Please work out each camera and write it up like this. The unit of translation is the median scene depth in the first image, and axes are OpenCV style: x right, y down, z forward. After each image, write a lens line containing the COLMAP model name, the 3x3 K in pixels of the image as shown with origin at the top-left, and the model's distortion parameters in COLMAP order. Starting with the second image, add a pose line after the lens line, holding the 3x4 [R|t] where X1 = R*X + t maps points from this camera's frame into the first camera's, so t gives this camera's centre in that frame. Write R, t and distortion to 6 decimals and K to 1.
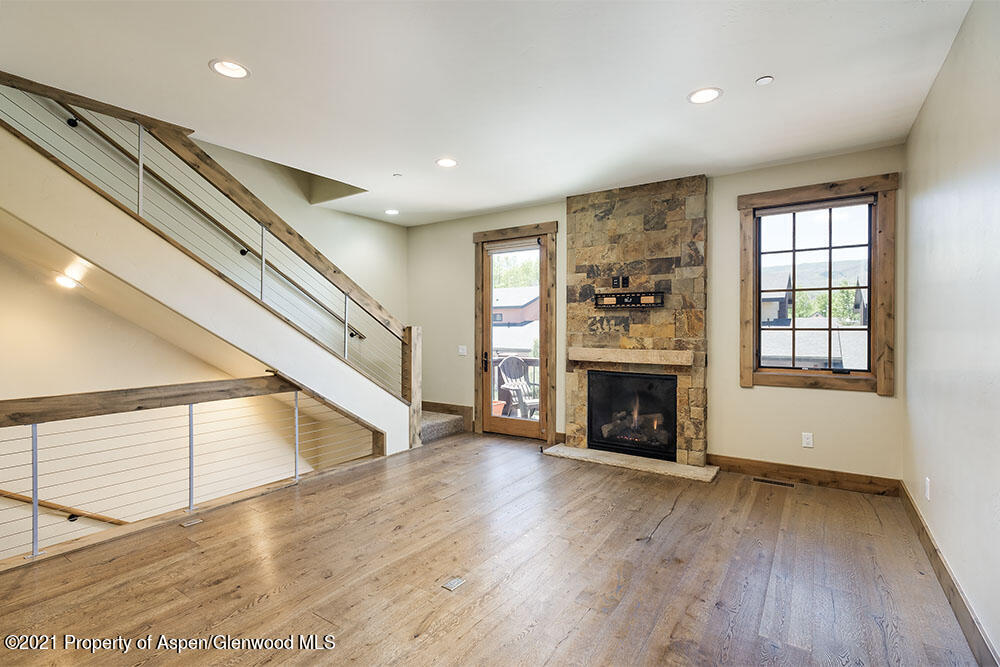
lens RADIAL K [[469.1, 0, 497.2], [0, 469.1, 333.7], [0, 0, 1]] dist [-0.001730, -0.000177]
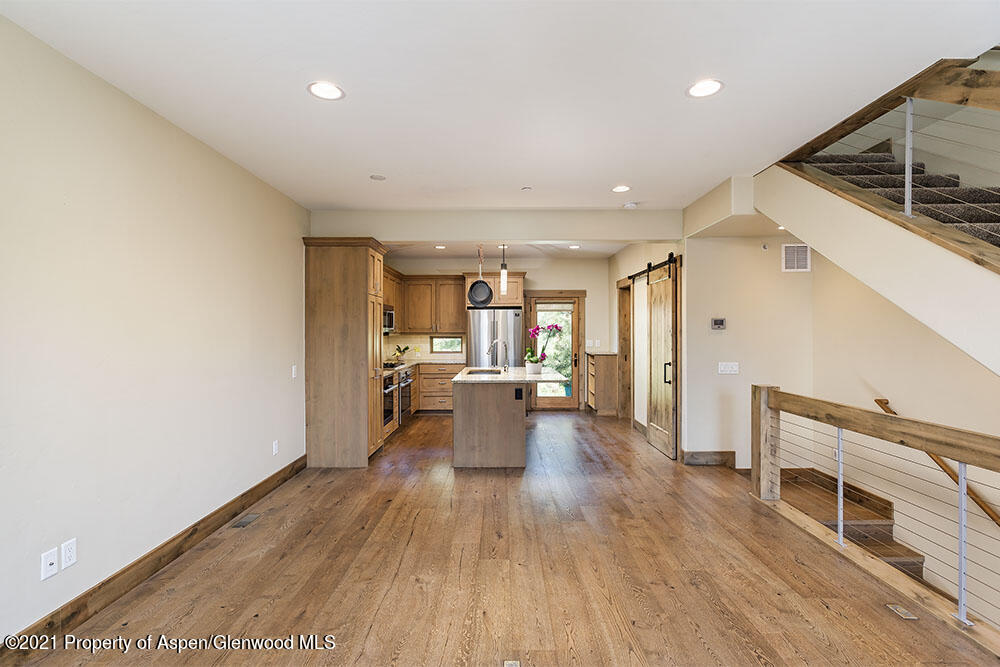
lens RADIAL K [[469.1, 0, 500.1], [0, 469.1, 336.2], [0, 0, 1]] dist [-0.001730, -0.000177]
pose [[-0.827554, 0.007708, -0.561334, 0.201925], [-0.006970, 0.999688, 0.024003, -0.030658], [0.561343, 0.023776, -0.827241, 0.903260]]
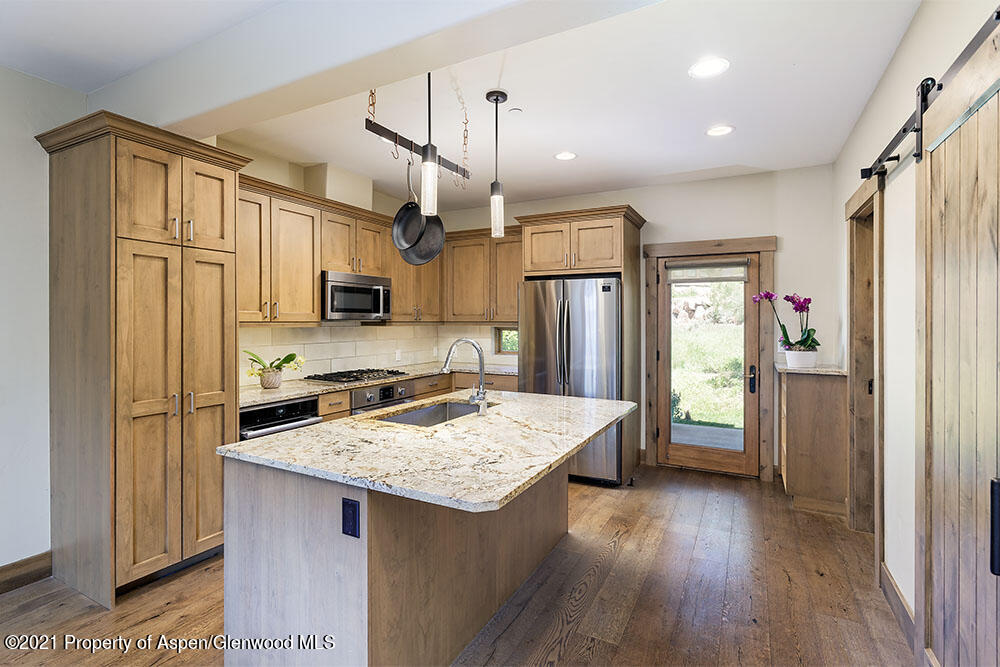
lens RADIAL K [[469.1, 0, 497.4], [0, 469.1, 320.2], [0, 0, 1]] dist [-0.001730, -0.000177]
pose [[-0.994340, -0.003068, -0.106201, -0.528558], [-0.004877, 0.999847, 0.016784, -0.021205], [0.106133, 0.017207, -0.994203, 0.368208]]
